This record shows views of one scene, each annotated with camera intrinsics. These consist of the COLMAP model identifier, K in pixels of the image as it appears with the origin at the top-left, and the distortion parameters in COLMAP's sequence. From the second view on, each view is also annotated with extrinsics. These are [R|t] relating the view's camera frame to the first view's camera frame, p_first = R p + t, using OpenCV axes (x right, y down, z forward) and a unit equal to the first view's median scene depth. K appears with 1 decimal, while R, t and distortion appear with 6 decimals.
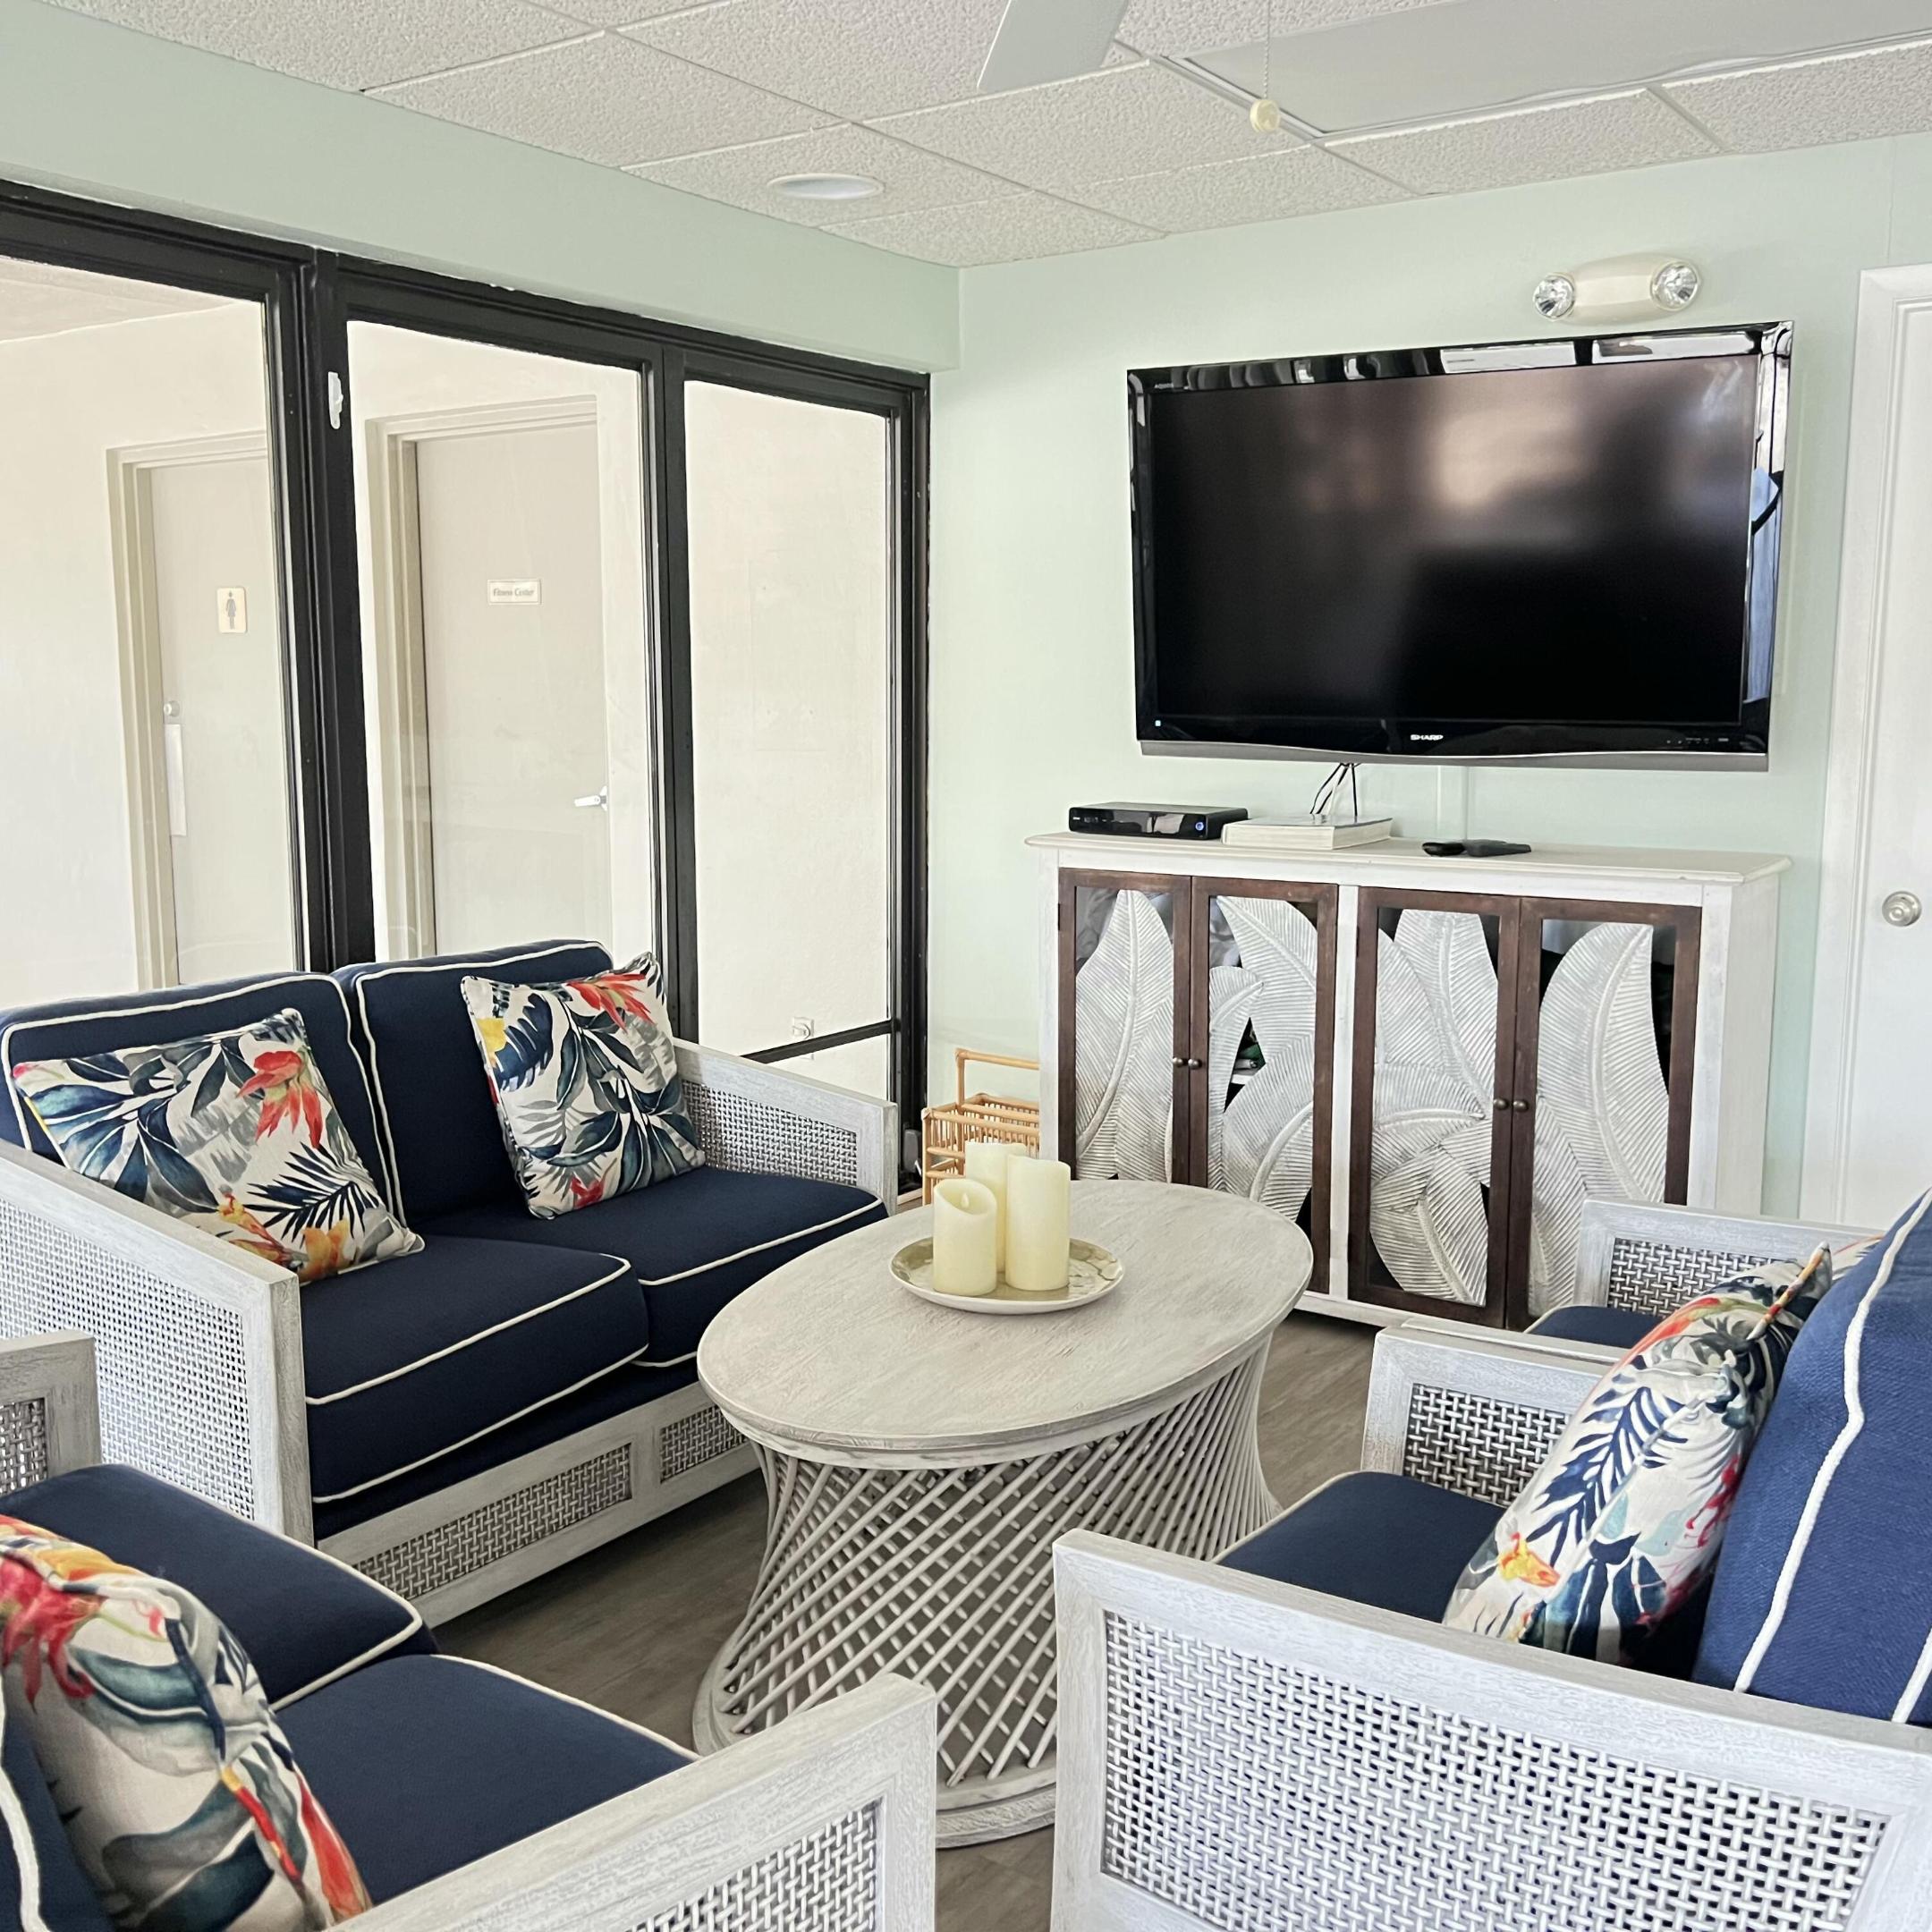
lens RADIAL K [[1931.8, 0, 958.5], [0, 1931.8, 946.3], [0, 0, 1]] dist [0.070330, -0.010097]
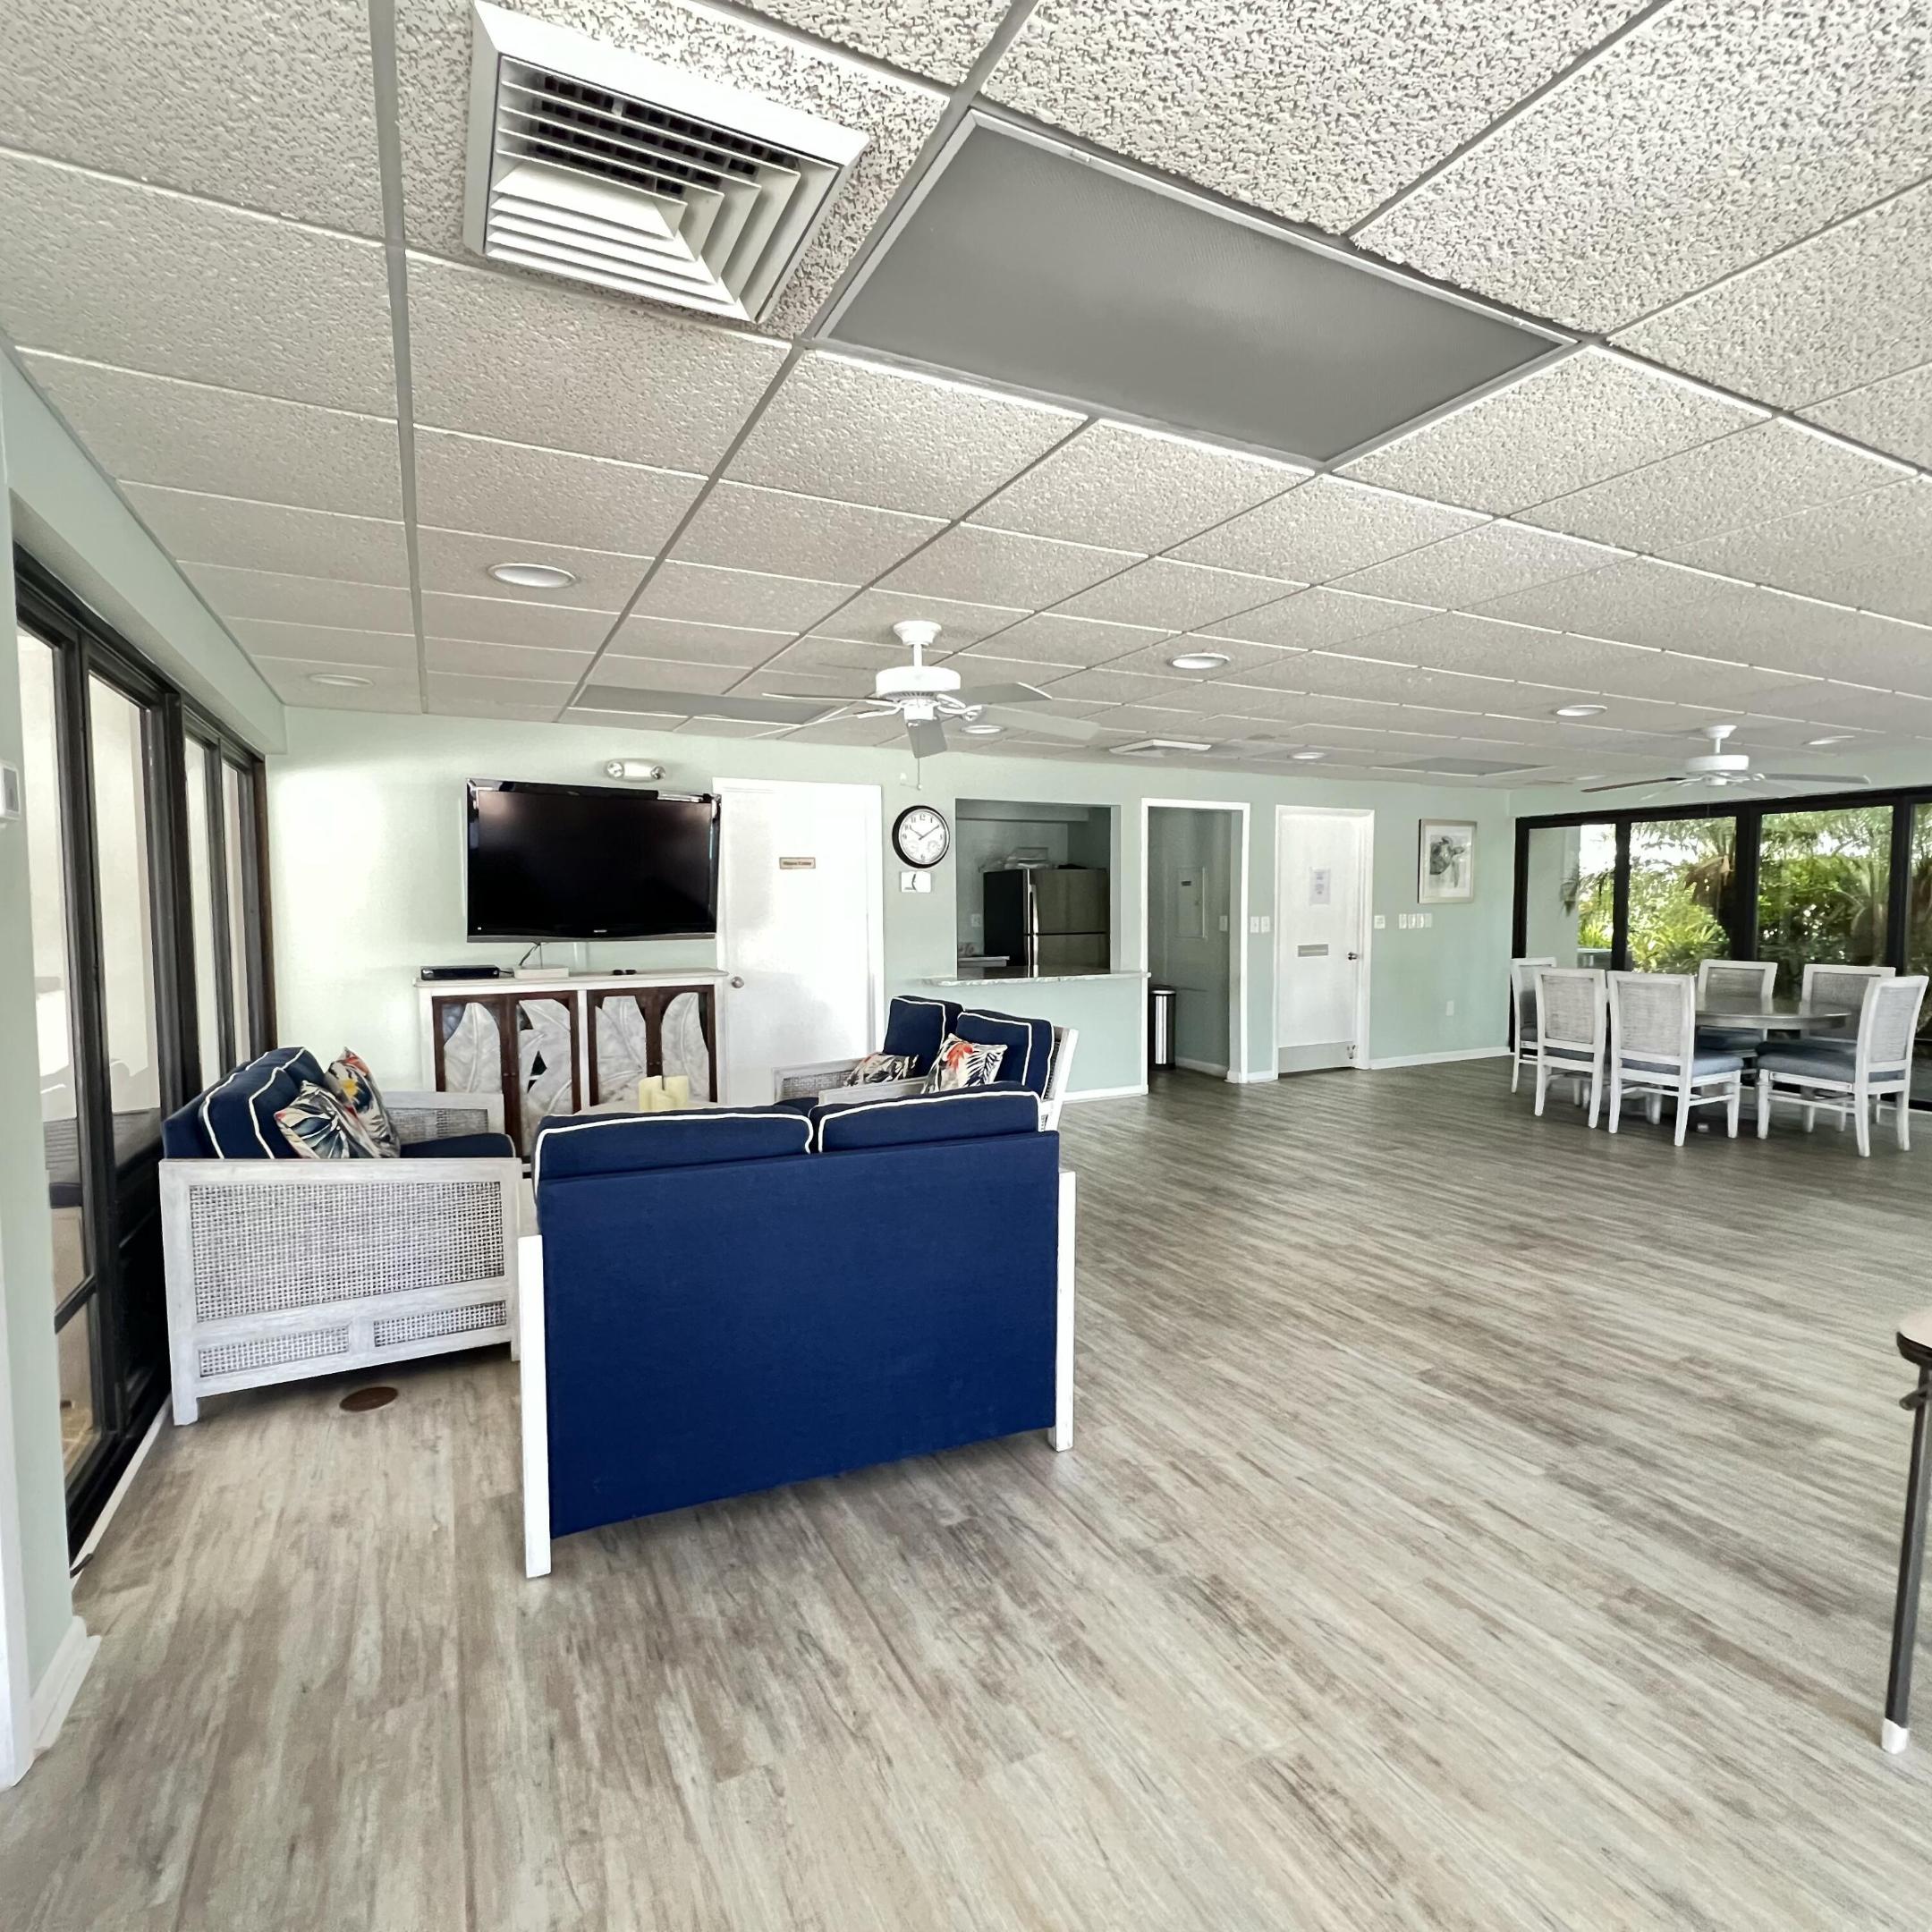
lens RADIAL K [[1036.3, 0, 961.7], [0, 1036.3, 967.4], [0, 0, 1]] dist [-0.001611, 0.001408]
pose [[0.457739, -0.057672, 0.887214, -0.777017], [0.128932, 0.991651, -0.002059, 0.005704], [-0.879688, 0.115333, 0.461353, -0.057301]]
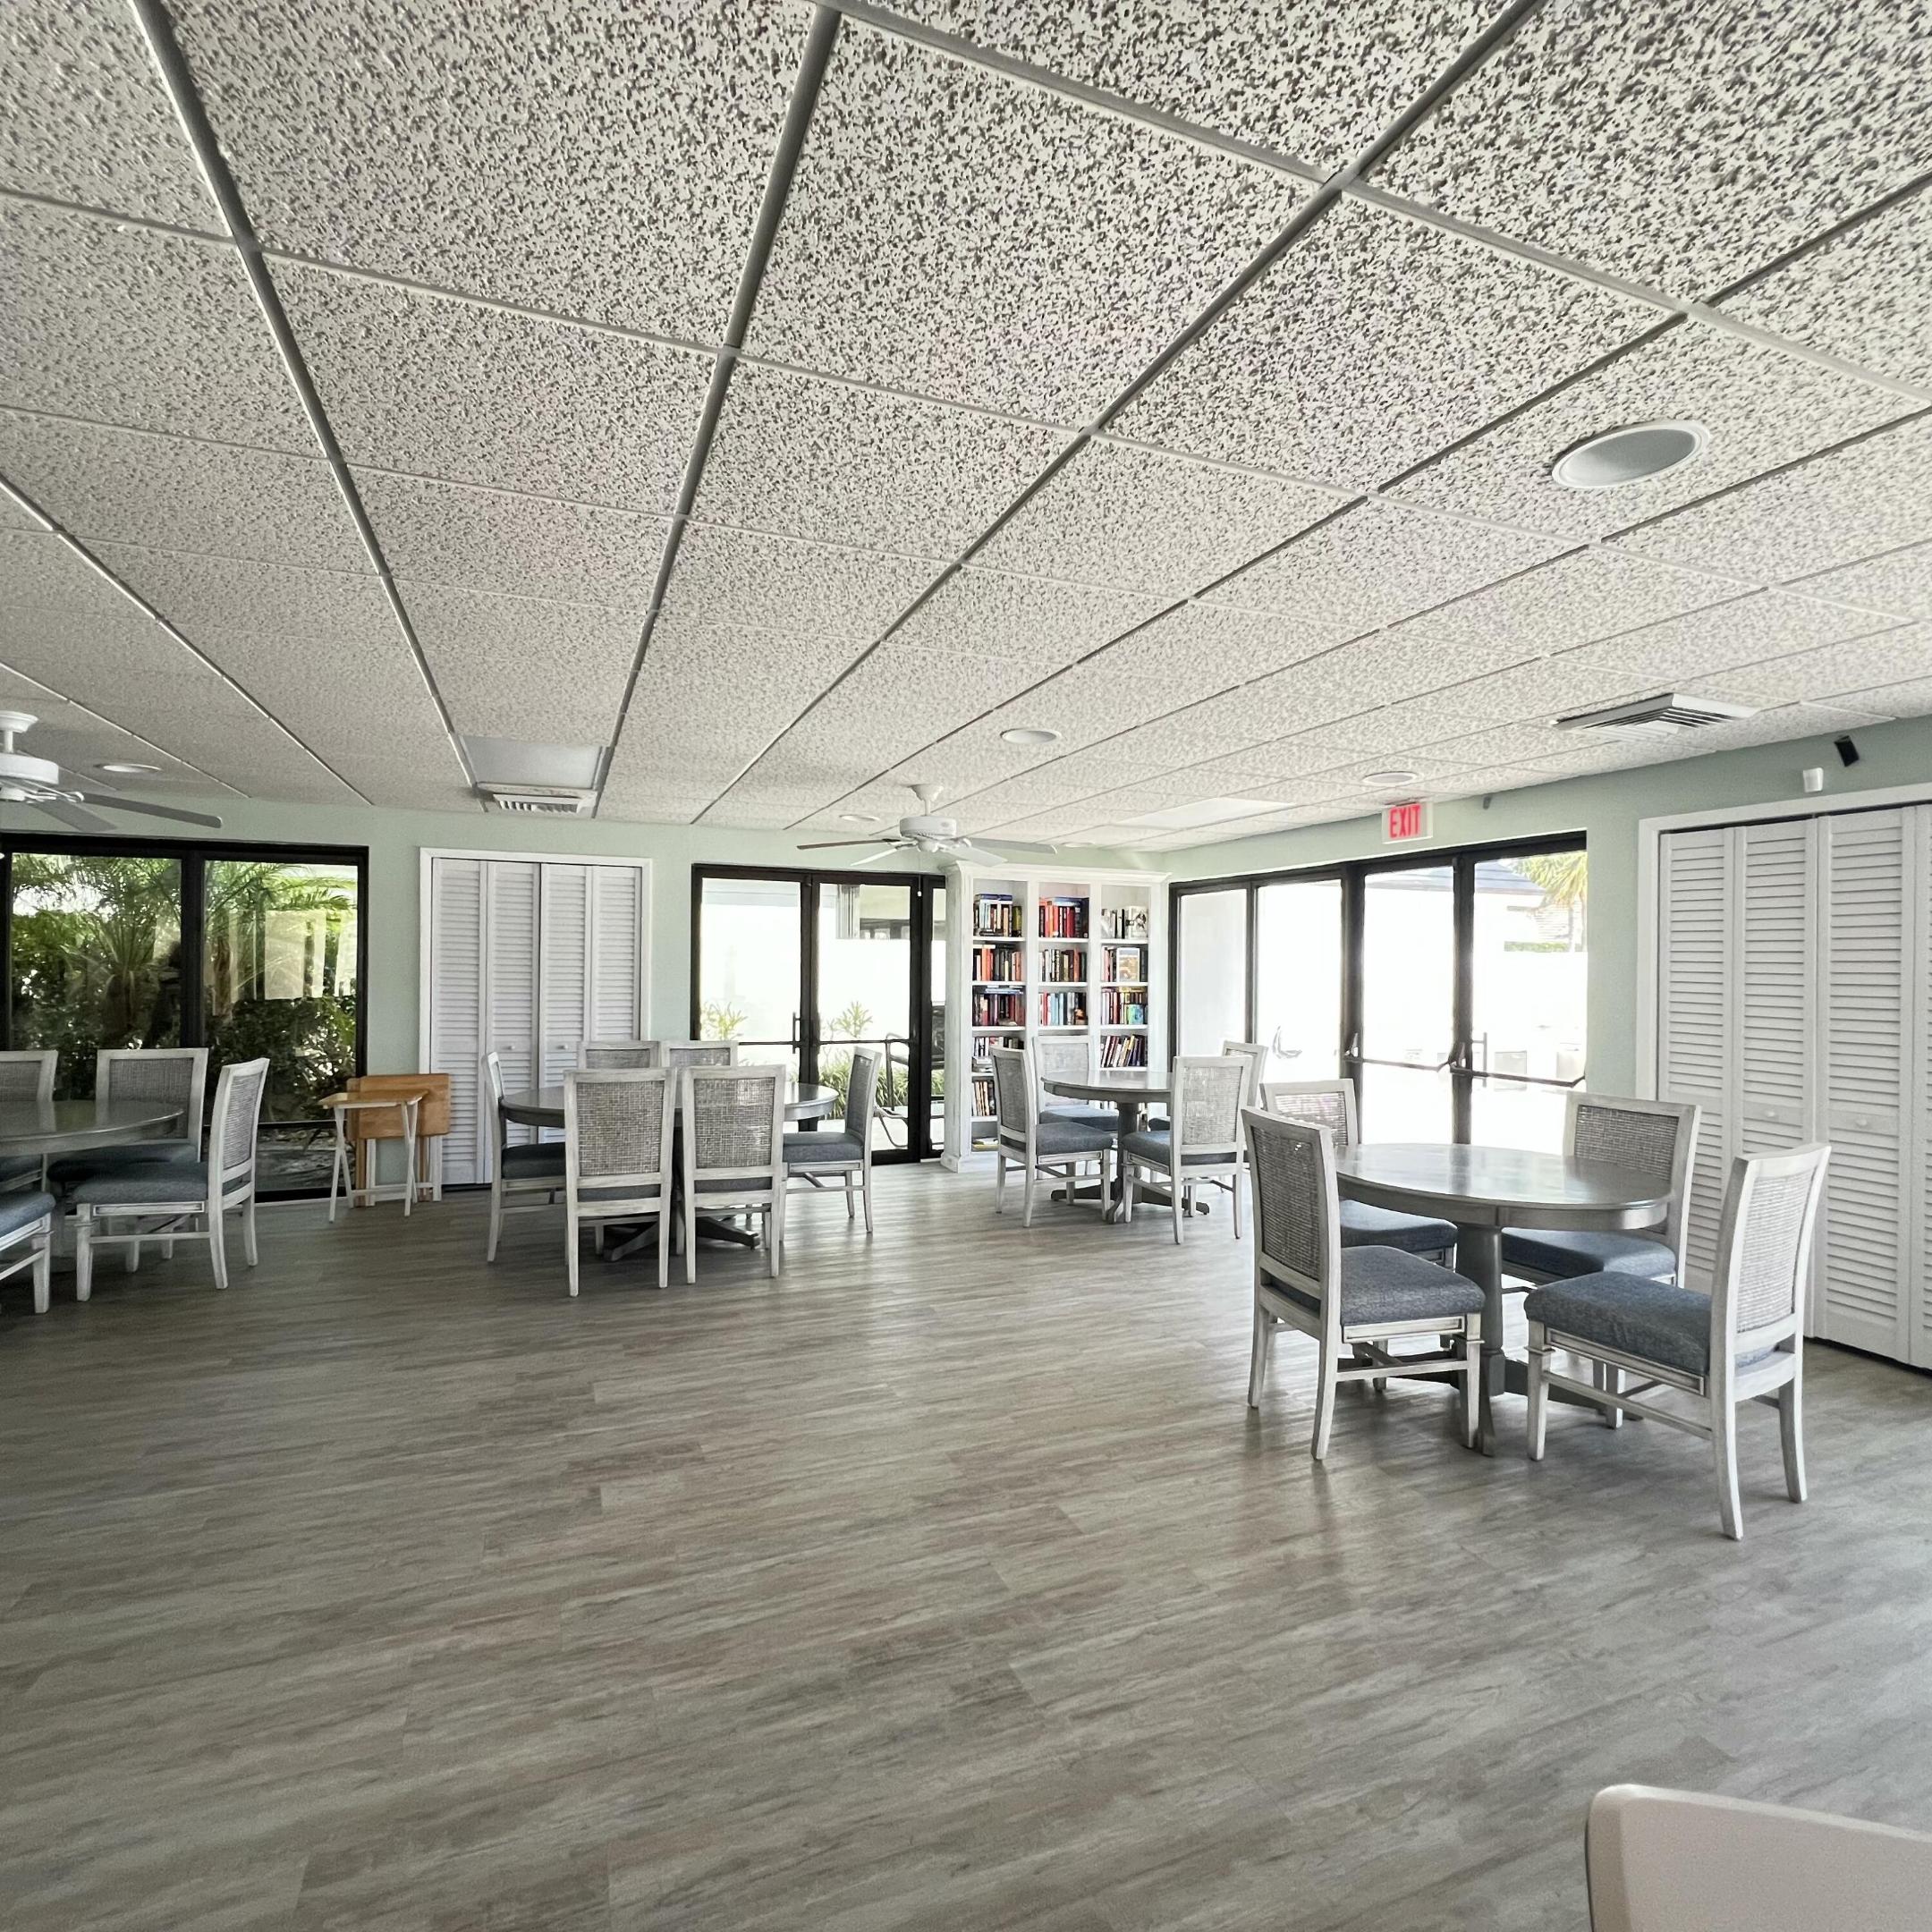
lens RADIAL K [[1036.3, 0, 961.7], [0, 1036.3, 967.4], [0, 0, 1]] dist [-0.001611, 0.001408]
pose [[-0.843602, -0.008347, 0.536904, -0.257469], [0.065362, 0.990848, 0.118104, -0.014210], [-0.532976, 0.134726, -0.835336, 0.012717]]
